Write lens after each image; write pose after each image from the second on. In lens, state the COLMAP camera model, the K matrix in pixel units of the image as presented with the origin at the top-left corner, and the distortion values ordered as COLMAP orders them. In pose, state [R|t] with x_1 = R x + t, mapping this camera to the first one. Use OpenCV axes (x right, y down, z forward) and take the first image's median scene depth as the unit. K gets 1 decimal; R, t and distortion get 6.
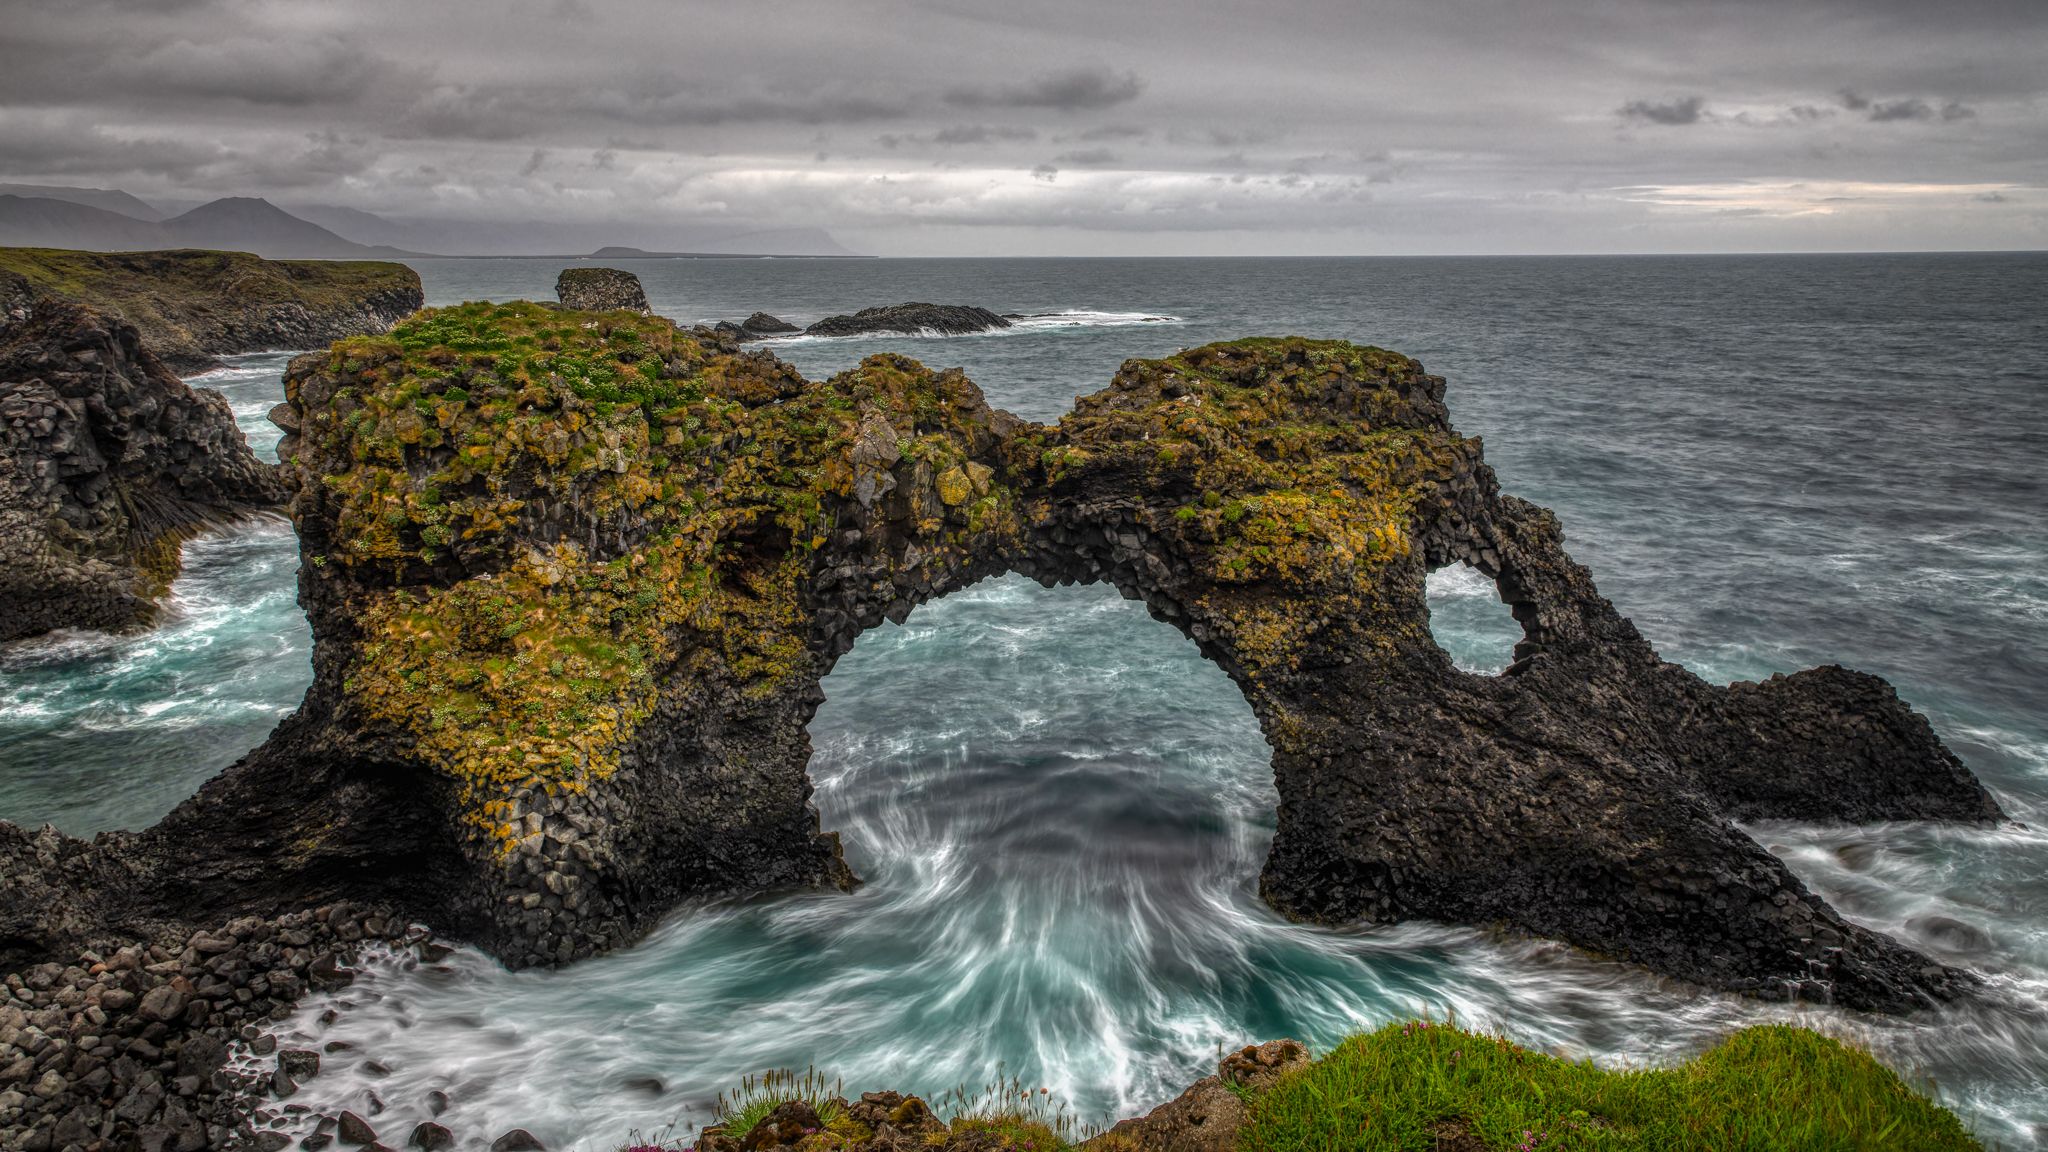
lens RADIAL K [[1383.6, 0, 1022.8], [0, 1383.6, 447.2], [0, 0, 1]] dist [-0.016015, 0.020546]
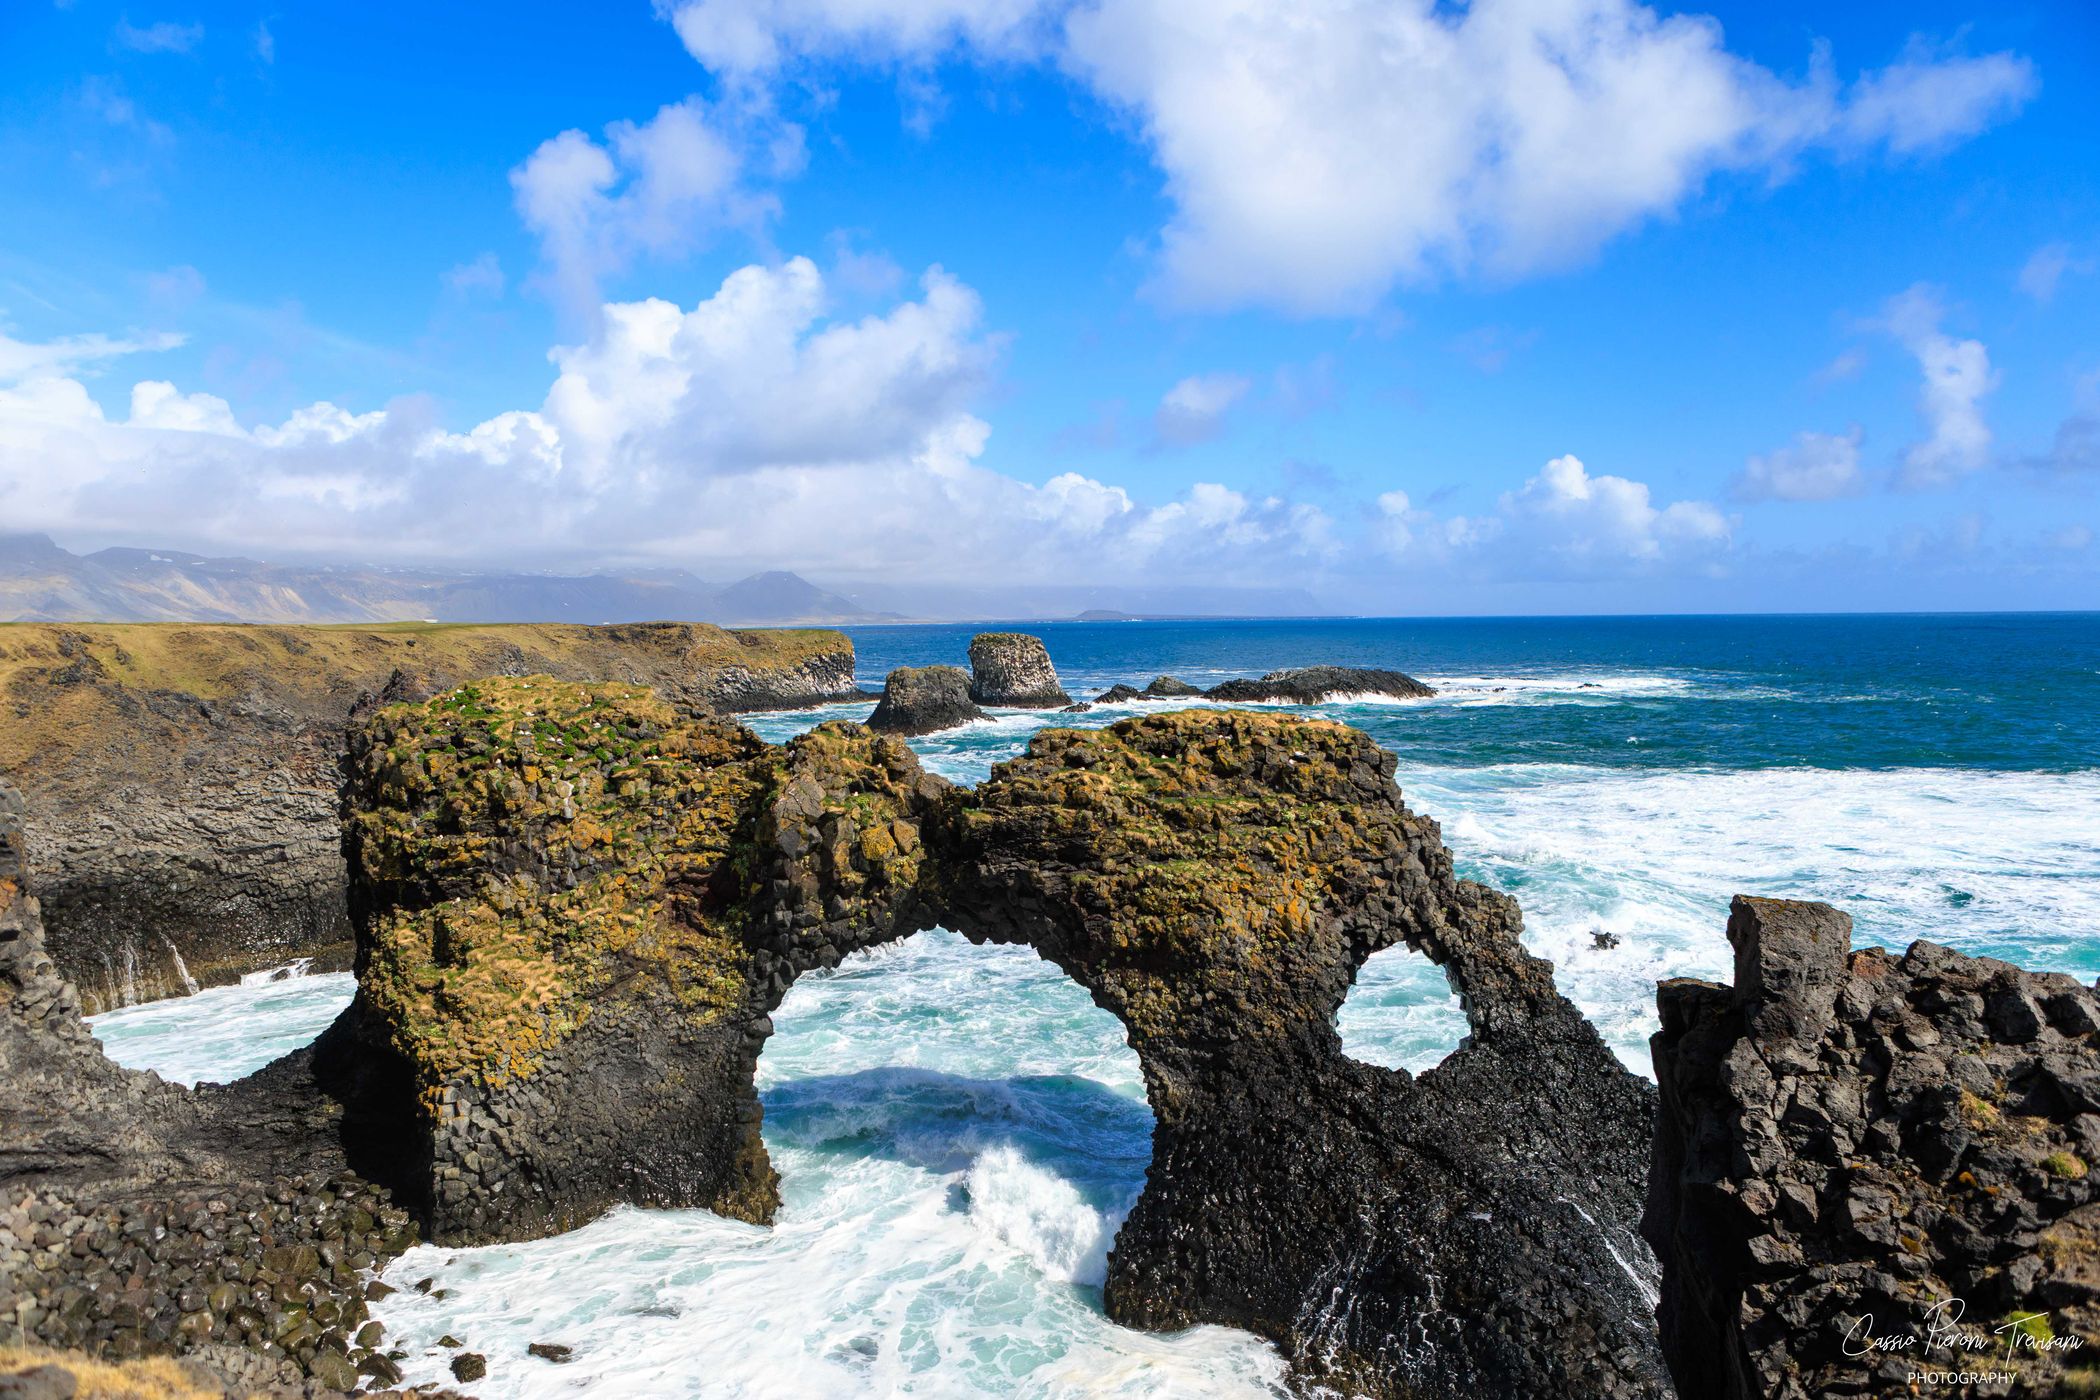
lens RADIAL K [[1426.7, 0, 1030.5], [0, 1426.7, 705.8], [0, 0, 1]] dist [-0.008055, -0.000633]
pose [[0.943769, 0.008796, -0.330490, 0.439632], [-0.033967, 0.996936, -0.070463, -0.004553], [0.328857, 0.077726, 0.941176, -0.023090]]
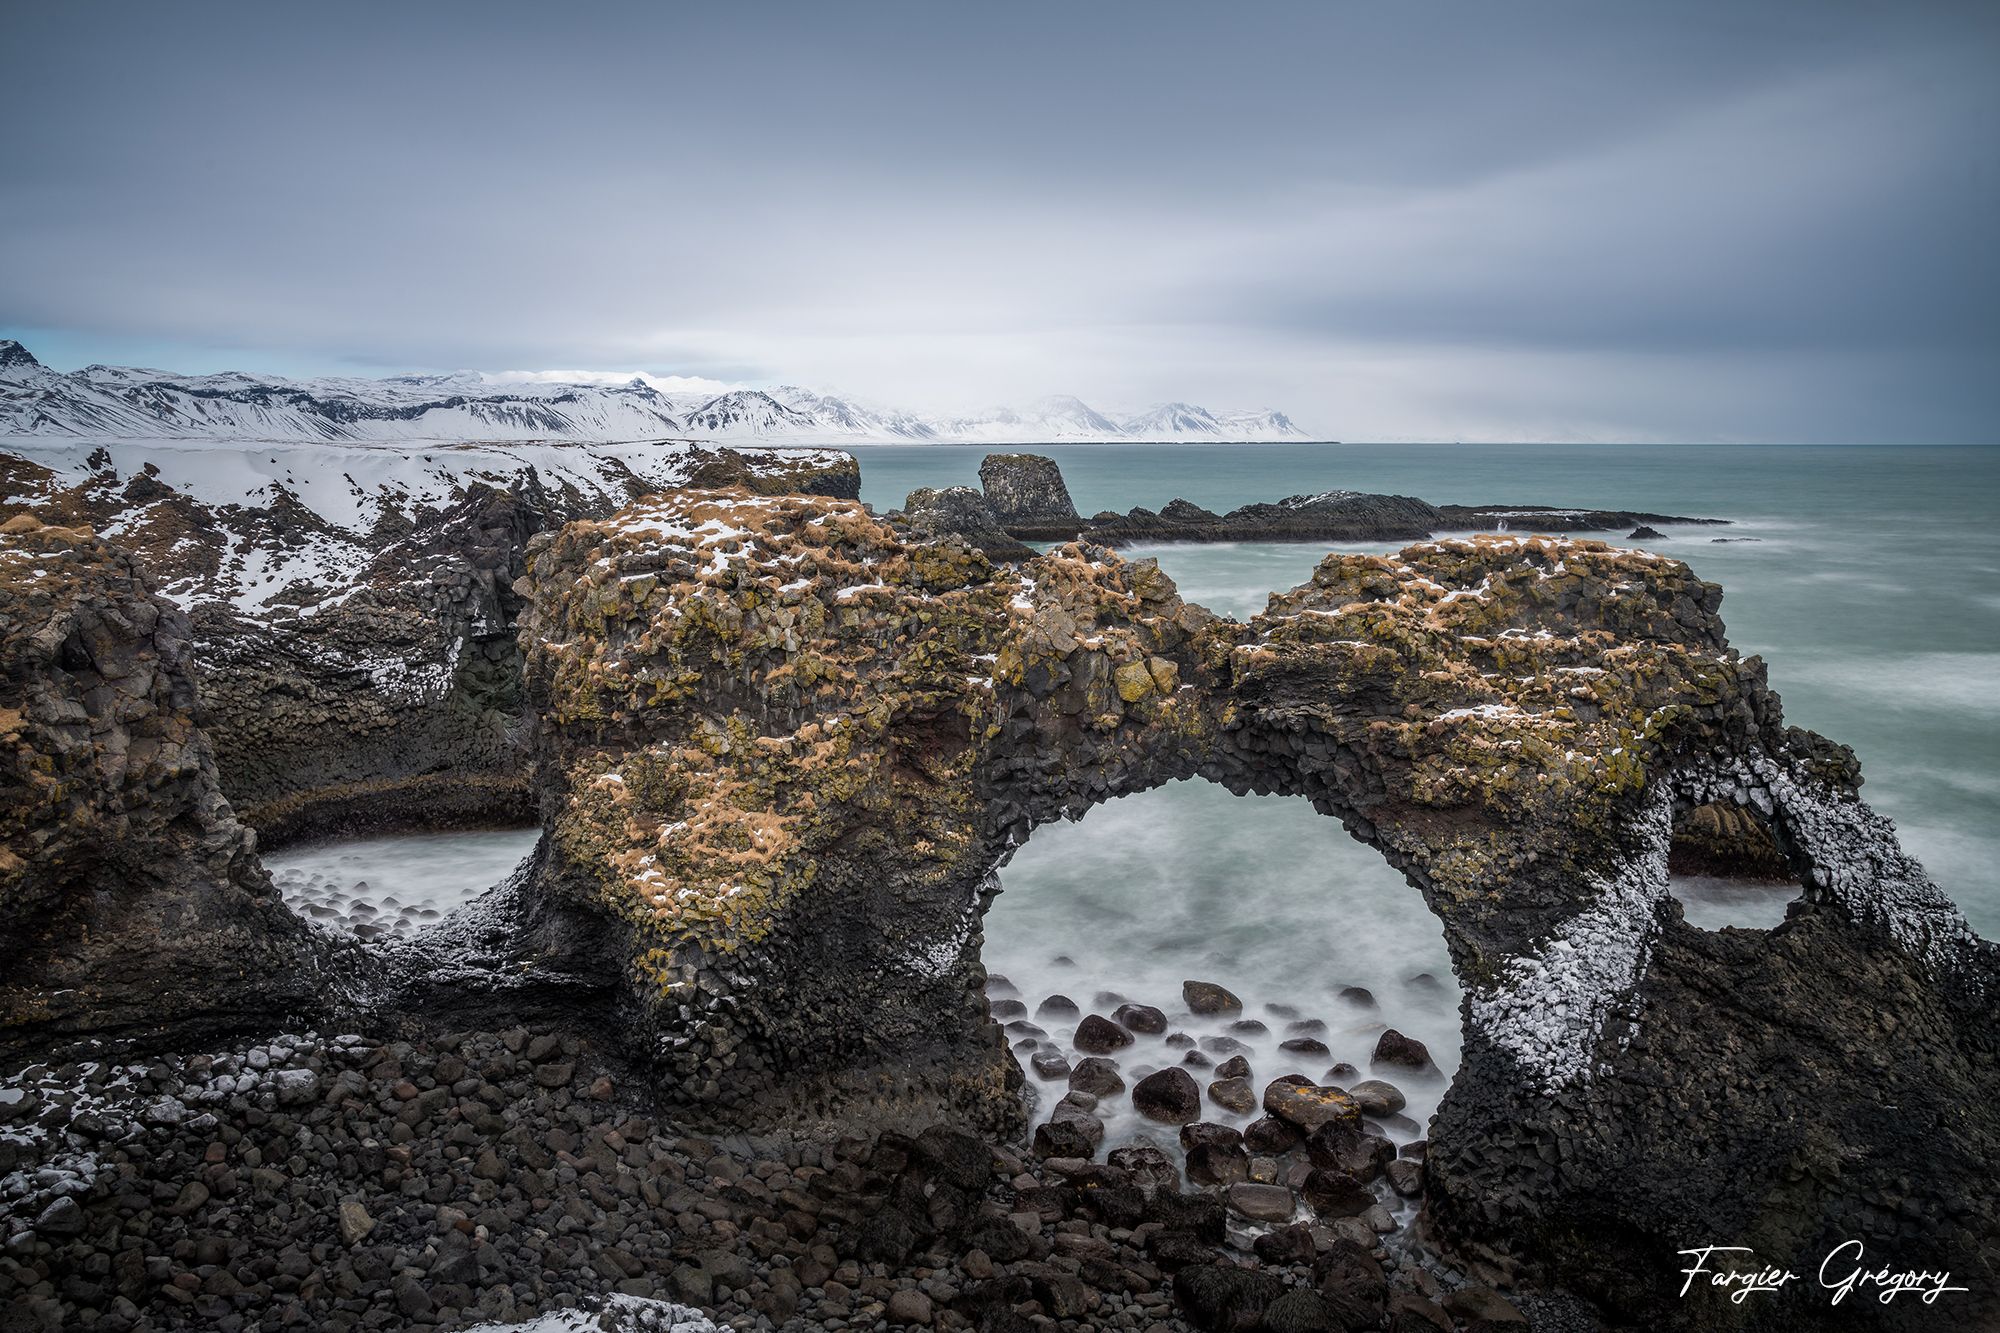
lens RADIAL K [[1443.1, 0, 994.1], [0, 1443.1, 644.6], [0, 0, 1]] dist [-0.111522, 0.066348]
pose [[0.942283, 0.043807, -0.331939, 0.192194], [-0.043217, 0.999024, 0.009162, -0.002527], [0.332016, 0.005712, 0.943256, 0.027931]]
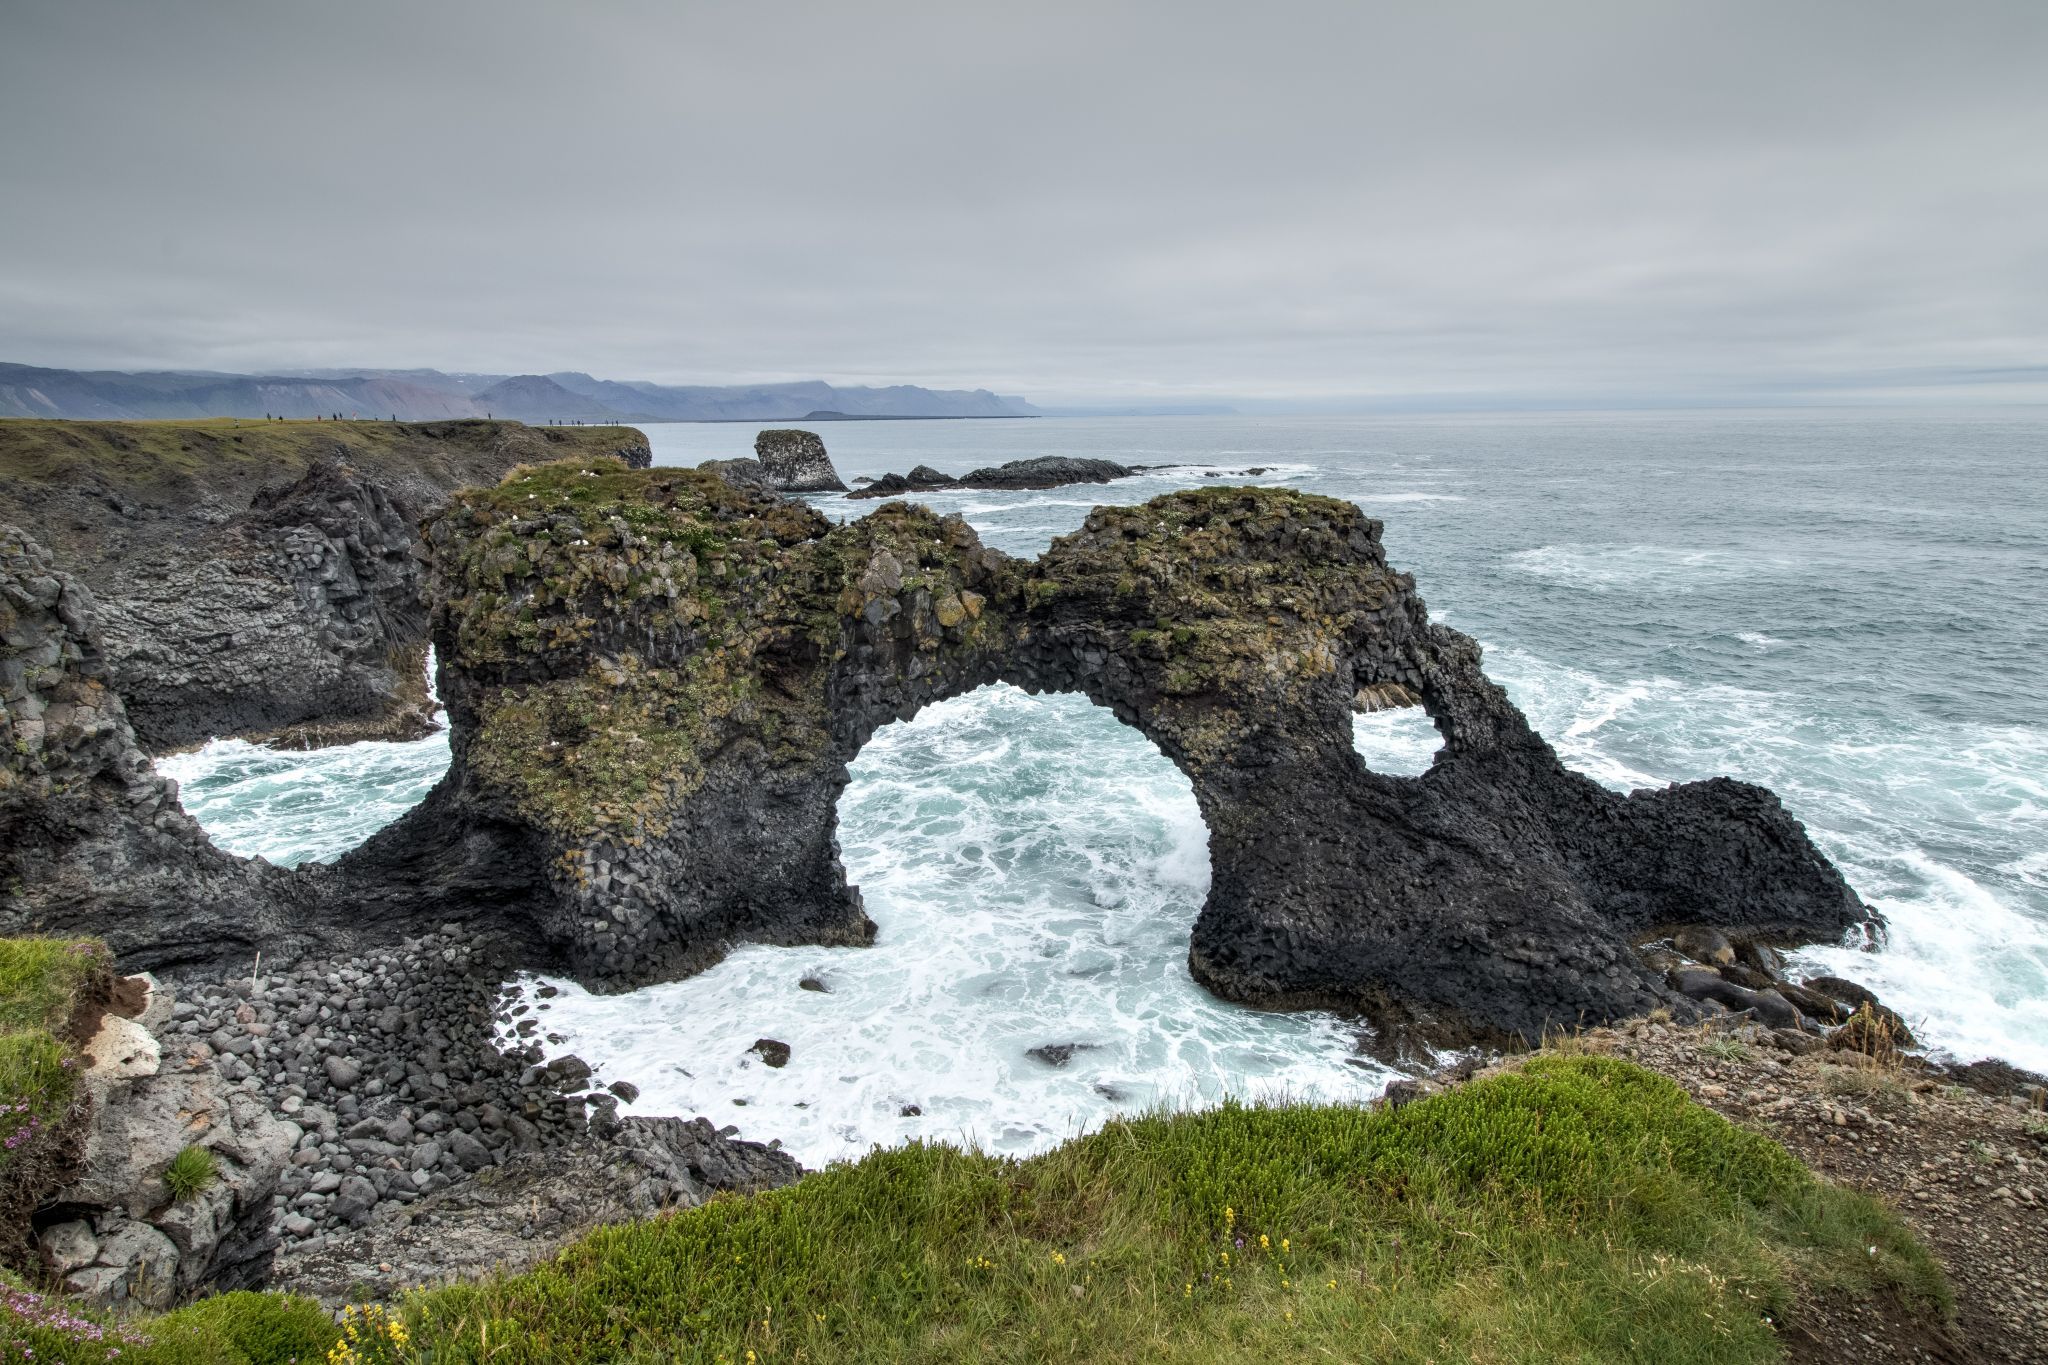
lens RADIAL K [[1161.7, 0, 1013.1], [0, 1161.7, 676.6], [0, 0, 1]] dist [0.010504, -0.019968]
pose [[0.991811, 0.016218, -0.126679, 0.138972], [-0.005726, 0.996553, 0.082757, 0.000723], [0.127585, -0.081354, 0.988486, -0.012900]]
